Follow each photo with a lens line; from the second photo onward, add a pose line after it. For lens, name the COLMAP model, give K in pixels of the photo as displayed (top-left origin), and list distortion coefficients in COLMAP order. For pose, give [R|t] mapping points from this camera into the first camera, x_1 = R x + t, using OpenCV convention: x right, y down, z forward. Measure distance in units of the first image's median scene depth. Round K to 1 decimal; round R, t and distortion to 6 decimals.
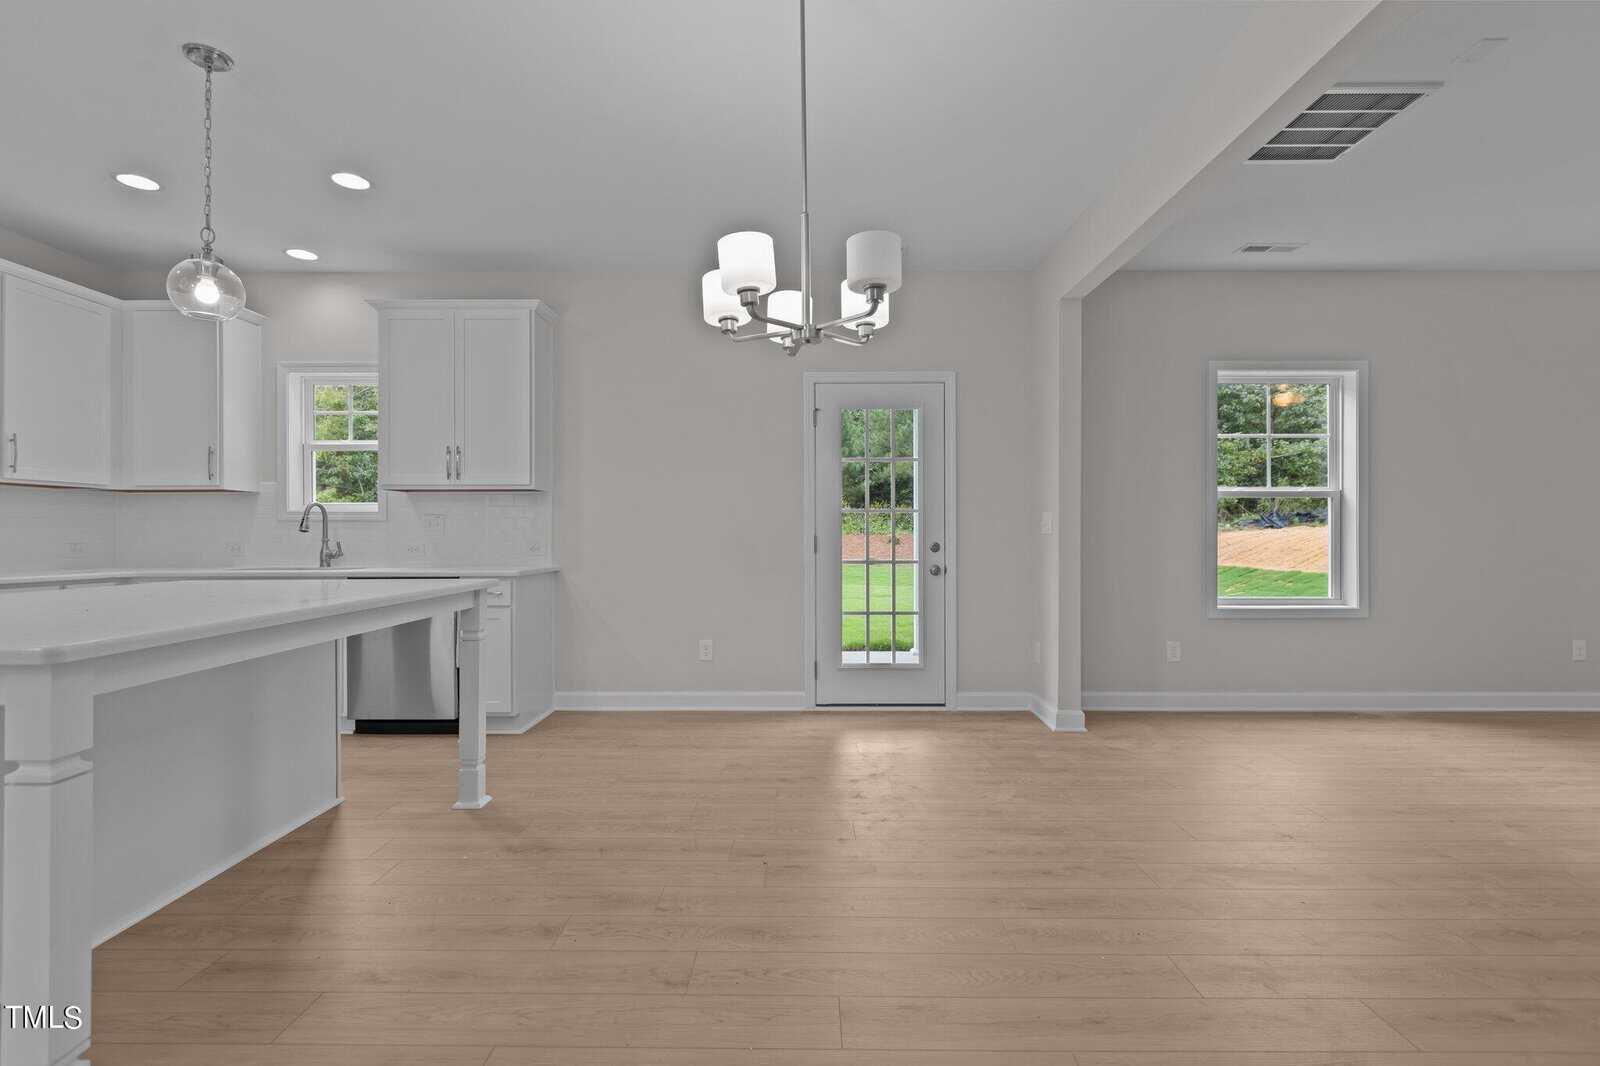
lens RADIAL K [[752.6, 0, 801.6], [0, 752.6, 535.2], [0, 0, 1]] dist [-0.002176, 0.000914]
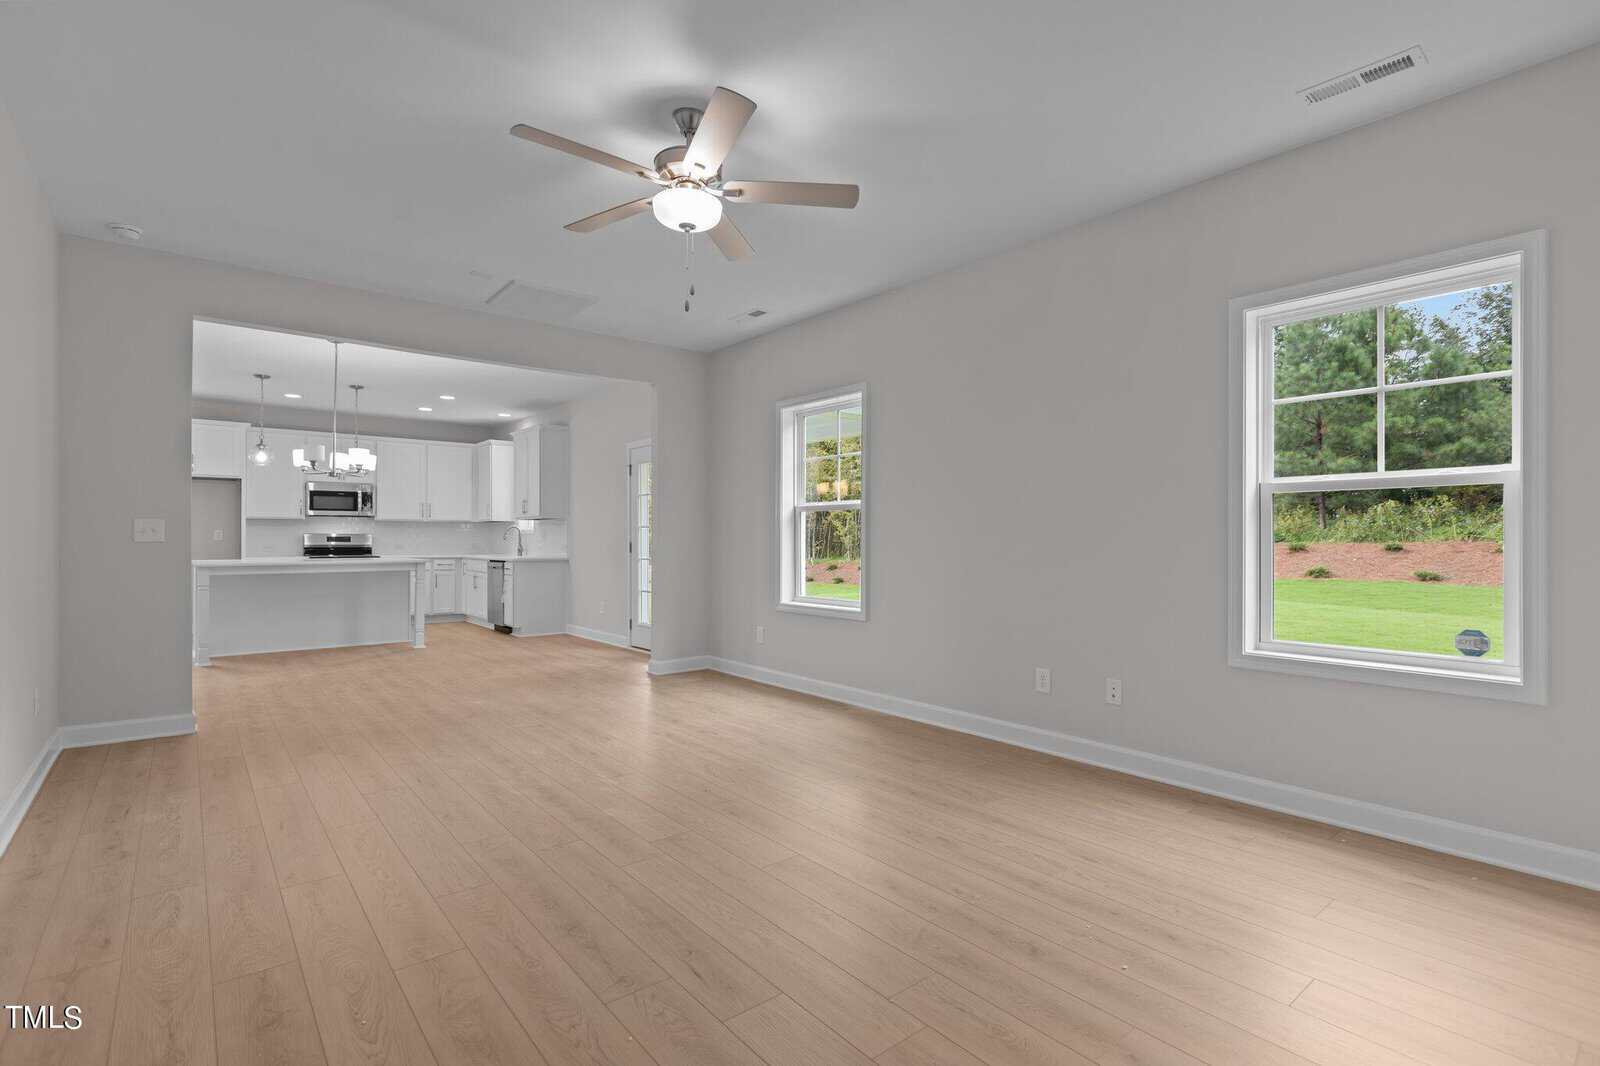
lens RADIAL K [[752.6, 0, 805.2], [0, 752.6, 538.3], [0, 0, 1]] dist [-0.002176, 0.000914]
pose [[0.640253, 0.000405, -0.768164, 1.569176], [-0.002367, 0.999996, -0.001445, -0.006744], [0.768160, 0.002743, 0.640252, 0.250776]]
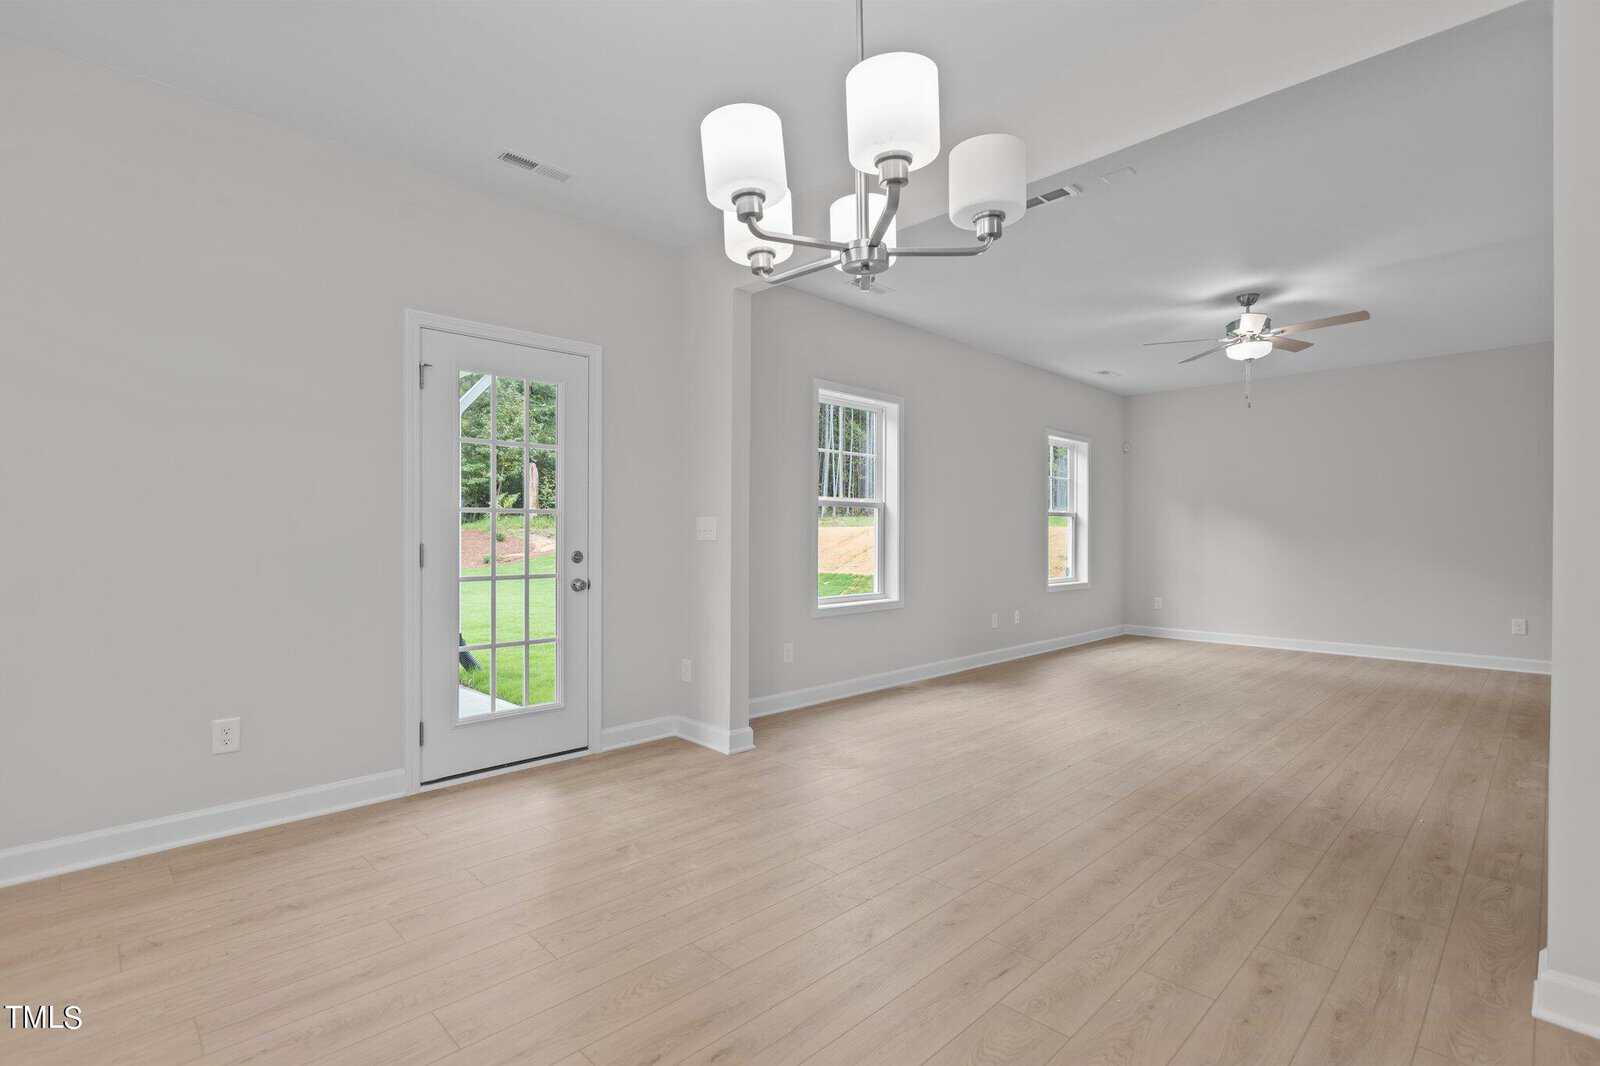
lens RADIAL K [[752.6, 0, 801.6], [0, 752.6, 533.1], [0, 0, 1]] dist [-0.002176, 0.000914]
pose [[0.709073, 0.003146, 0.705128, -0.232360], [-0.002625, 0.999995, -0.001823, -0.008968], [-0.705130, -0.000558, 0.709078, 0.259117]]
